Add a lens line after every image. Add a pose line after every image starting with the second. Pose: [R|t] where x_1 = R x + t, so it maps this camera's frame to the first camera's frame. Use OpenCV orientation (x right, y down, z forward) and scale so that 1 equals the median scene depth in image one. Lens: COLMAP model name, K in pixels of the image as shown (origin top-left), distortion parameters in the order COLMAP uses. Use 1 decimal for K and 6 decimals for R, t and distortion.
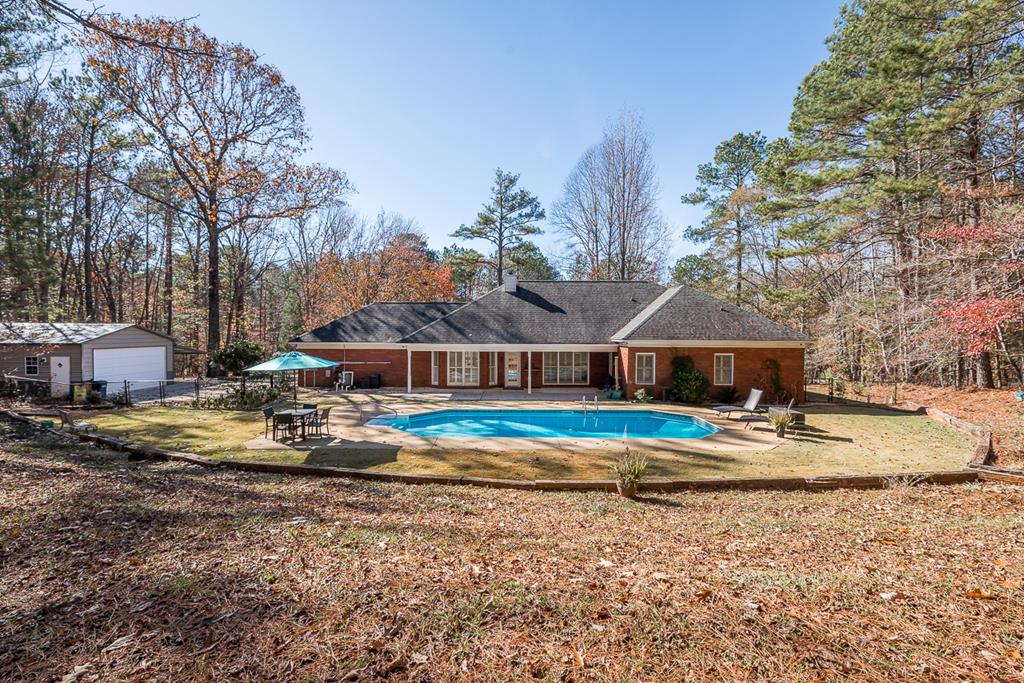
lens RADIAL K [[513.9, 0, 512.4], [0, 513.9, 340.3], [0, 0, 1]] dist [0.002482, 0.000138]
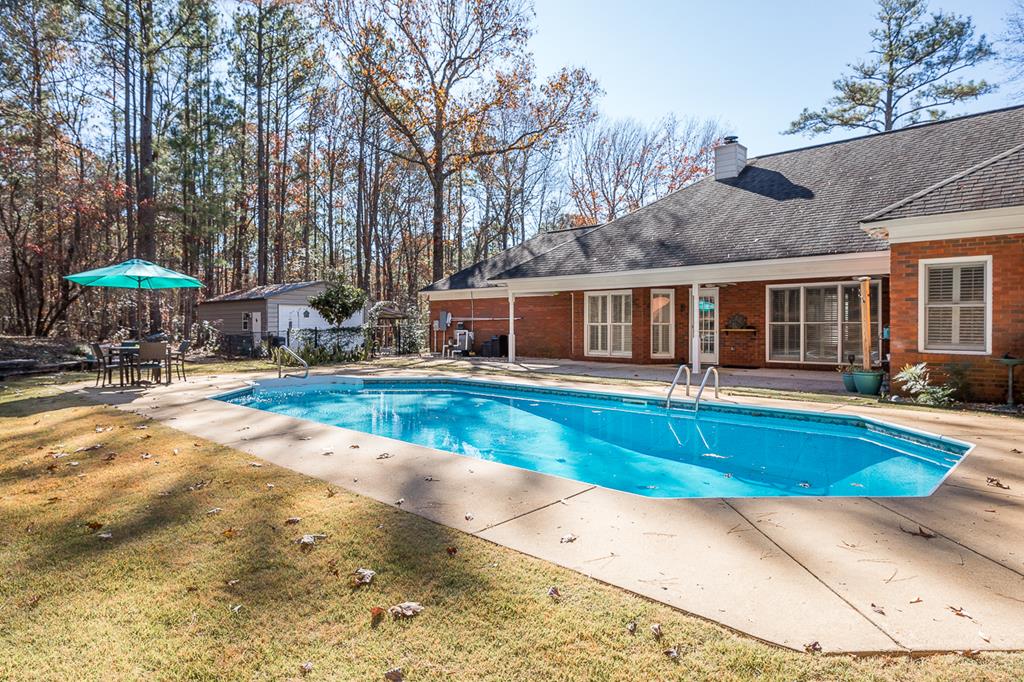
lens RADIAL K [[624.2, 0, 511.2], [0, 624.2, 338.4], [0, 0, 1]] dist [0.001090, 0.001659]
pose [[0.696104, 0.007698, -0.717899, 0.302452], [-0.013965, 0.999899, -0.002820, 0.070154], [0.717805, 0.011989, 0.696141, 0.442957]]
